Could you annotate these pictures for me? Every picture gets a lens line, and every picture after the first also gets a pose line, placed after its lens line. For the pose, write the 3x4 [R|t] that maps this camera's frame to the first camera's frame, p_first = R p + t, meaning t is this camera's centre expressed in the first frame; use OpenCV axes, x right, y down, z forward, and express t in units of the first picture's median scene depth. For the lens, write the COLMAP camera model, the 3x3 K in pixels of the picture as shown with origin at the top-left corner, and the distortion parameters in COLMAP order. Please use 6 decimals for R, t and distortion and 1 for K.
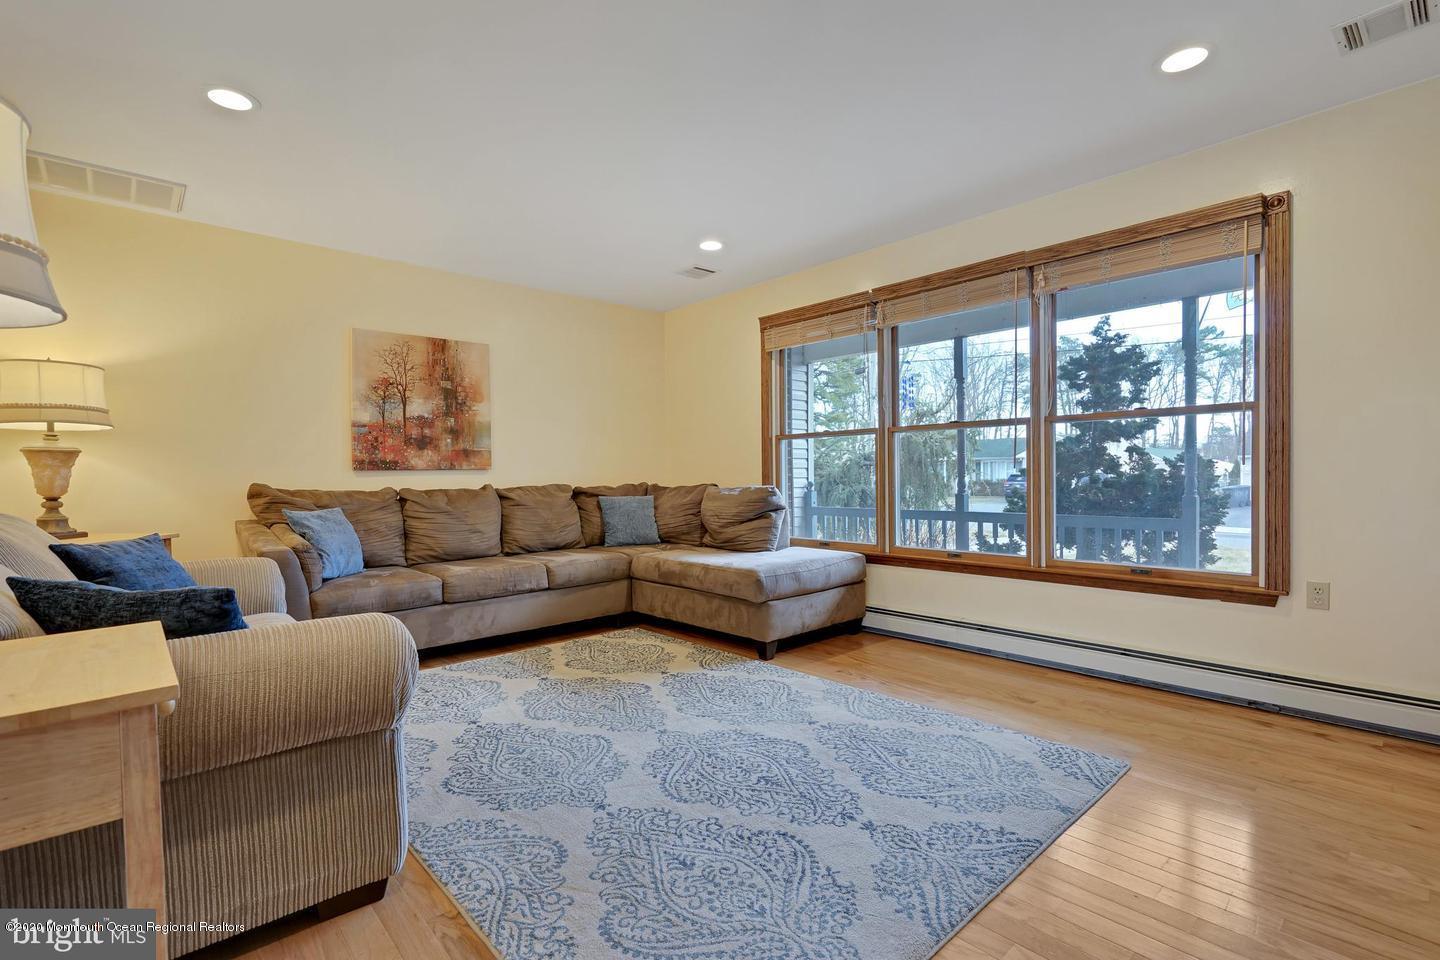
lens RADIAL K [[656.5, 0, 728.7], [0, 656.5, 483.0], [0, 0, 1]] dist [-0.008746, 0.000185]
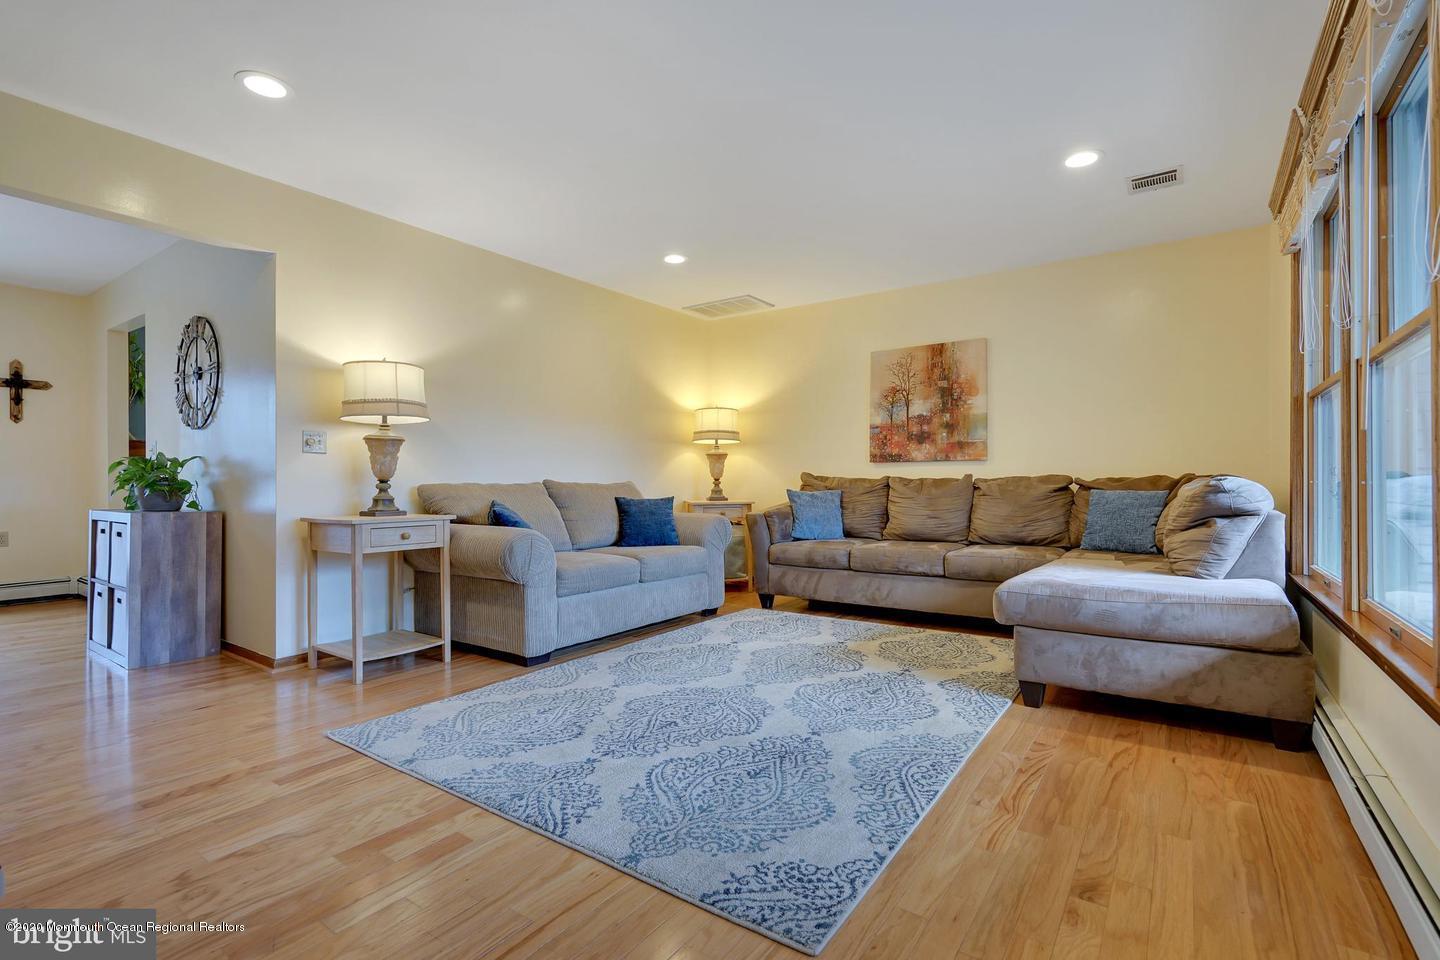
lens RADIAL K [[656.5, 0, 723.1], [0, 656.5, 479.6], [0, 0, 1]] dist [-0.008746, 0.000185]
pose [[0.233747, 0.010320, -0.972243, 0.629596], [-0.009779, 0.999918, 0.008263, 0.006337], [0.972248, 0.007576, 0.233829, 0.429797]]
